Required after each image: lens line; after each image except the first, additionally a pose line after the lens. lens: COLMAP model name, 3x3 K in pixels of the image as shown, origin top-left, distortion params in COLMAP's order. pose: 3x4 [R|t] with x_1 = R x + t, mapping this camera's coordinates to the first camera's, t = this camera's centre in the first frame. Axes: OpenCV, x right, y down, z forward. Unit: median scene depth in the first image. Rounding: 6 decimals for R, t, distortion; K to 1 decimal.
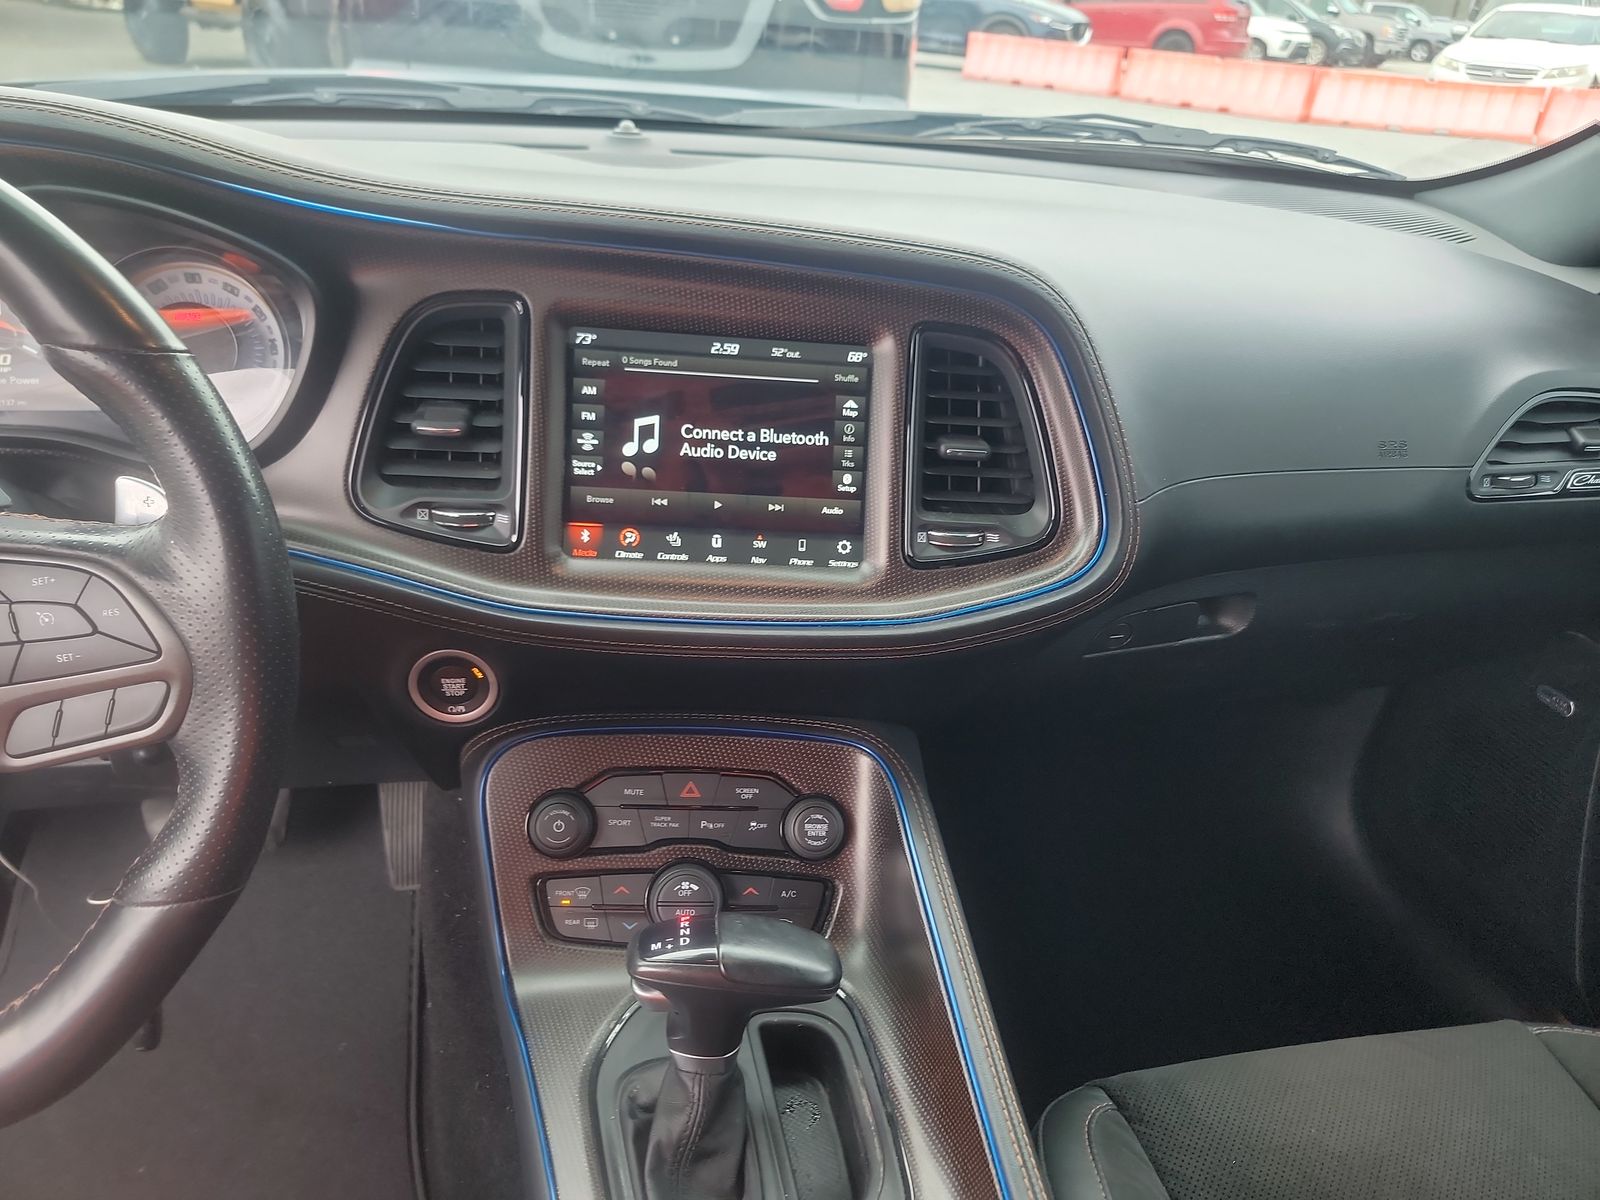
lens RADIAL K [[1086.4, 0, 800.0], [0, 1086.4, 600.0], [0, 0, 1]] dist [0.007564, -0.005682]
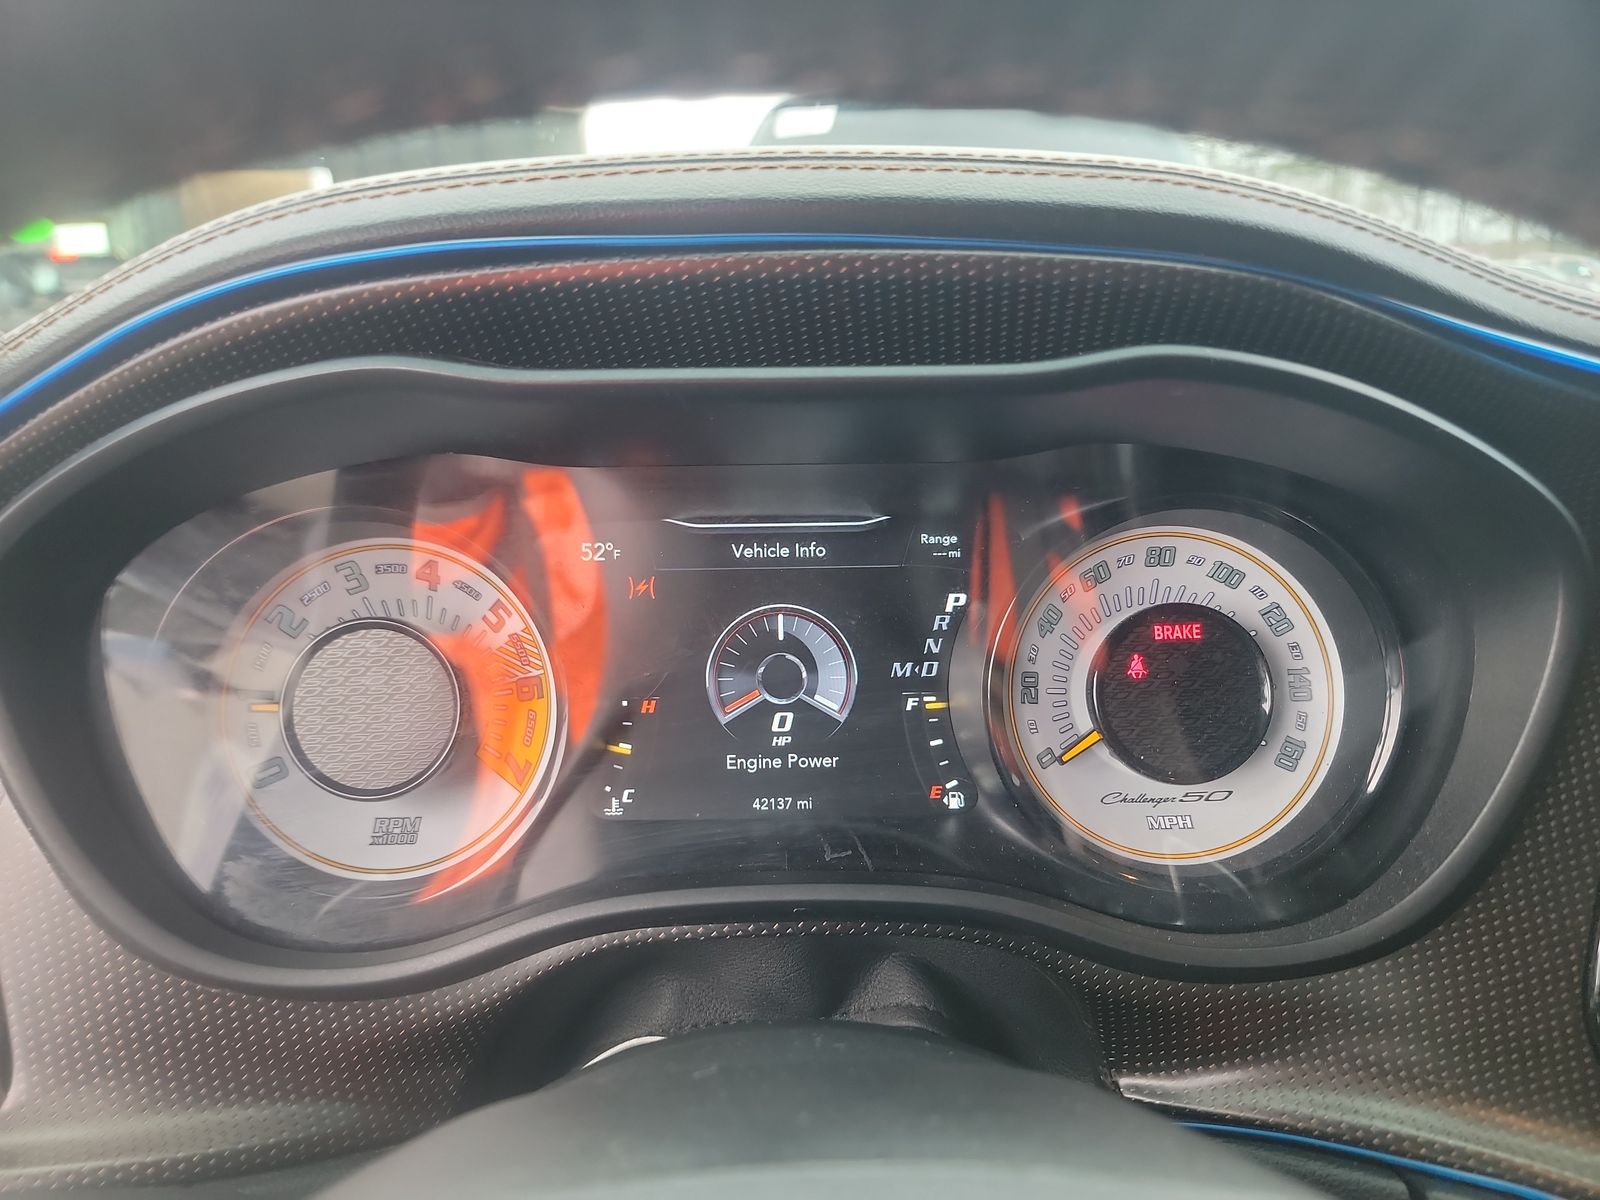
lens RADIAL K [[1086.4, 0, 800.0], [0, 1086.4, 600.0], [0, 0, 1]] dist [0.007564, -0.005682]
pose [[0.971466, -0.042134, -0.233404, -0.577194], [-0.015789, 0.970423, -0.240895, -0.146111], [0.236651, 0.237706, 0.942068, 0.470269]]
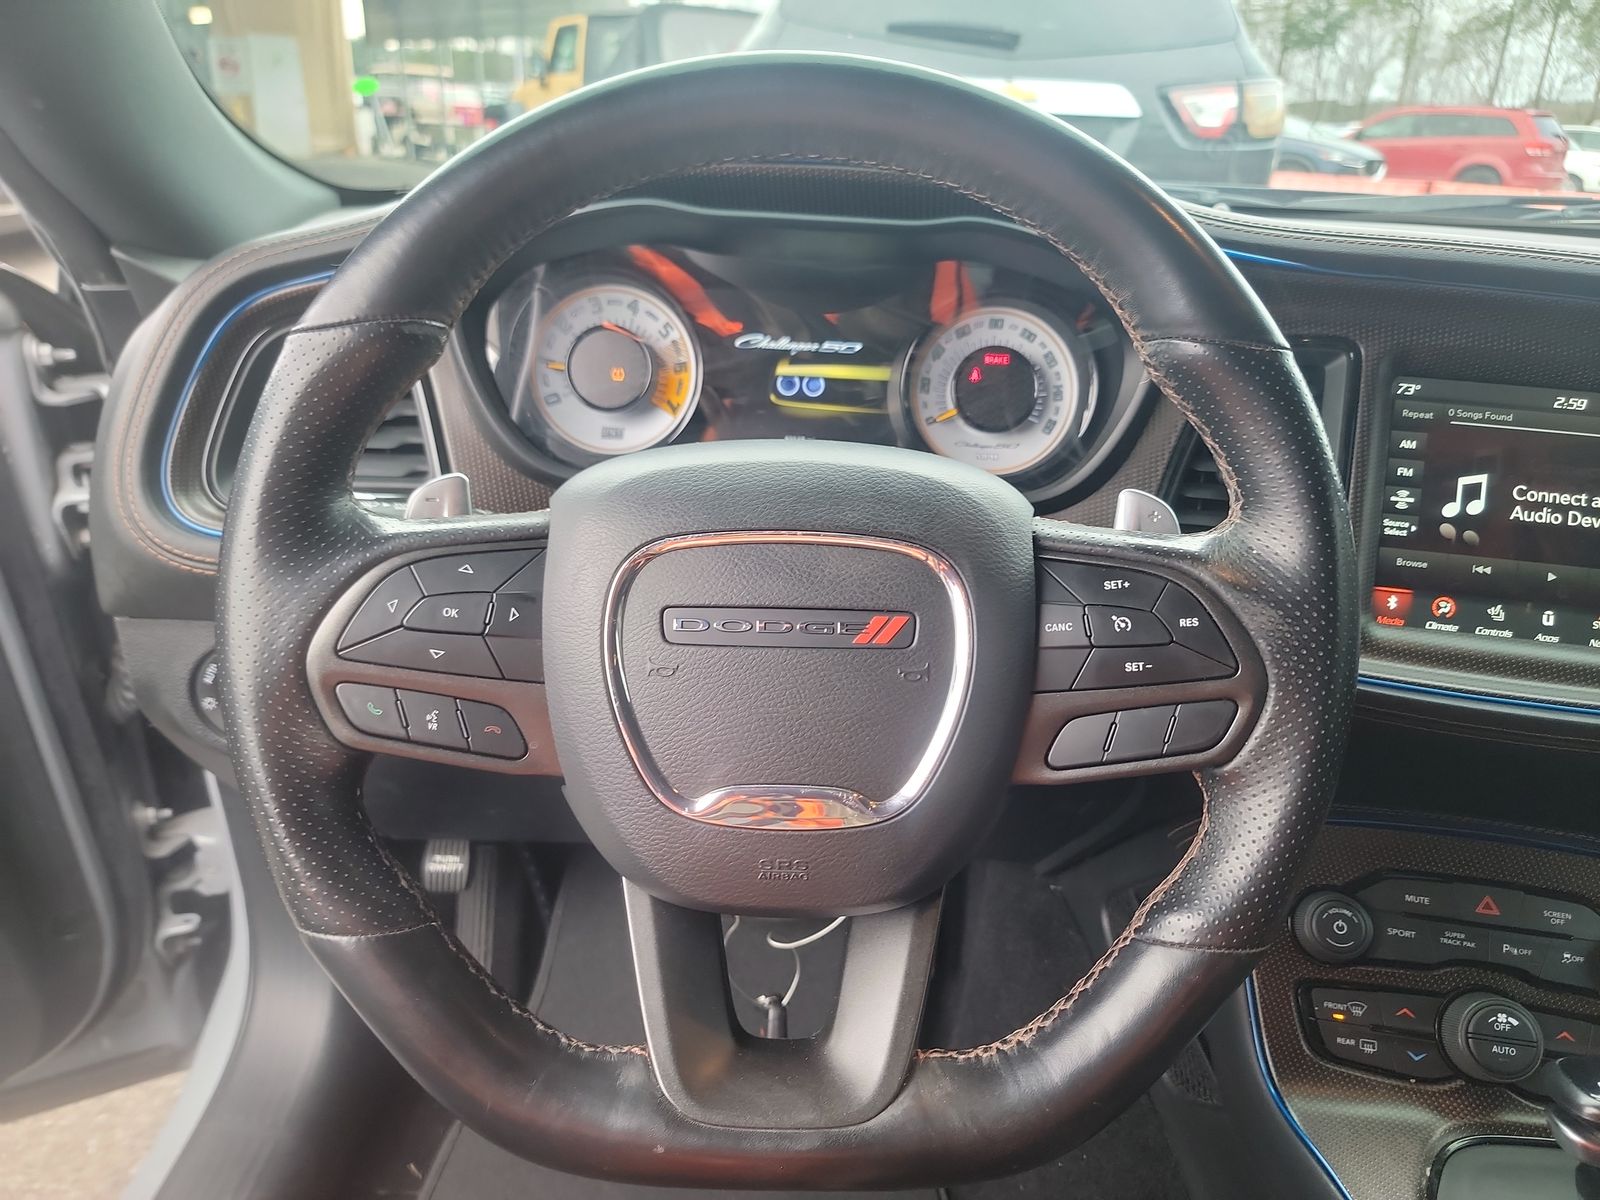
lens RADIAL K [[1086.4, 0, 800.0], [0, 1086.4, 600.0], [0, 0, 1]] dist [0.007564, -0.005682]
pose [[0.968990, 0.060208, -0.239654, -0.456238], [-0.086465, 0.991163, -0.100596, 0.072314], [0.231479, 0.118198, 0.965633, 0.012871]]
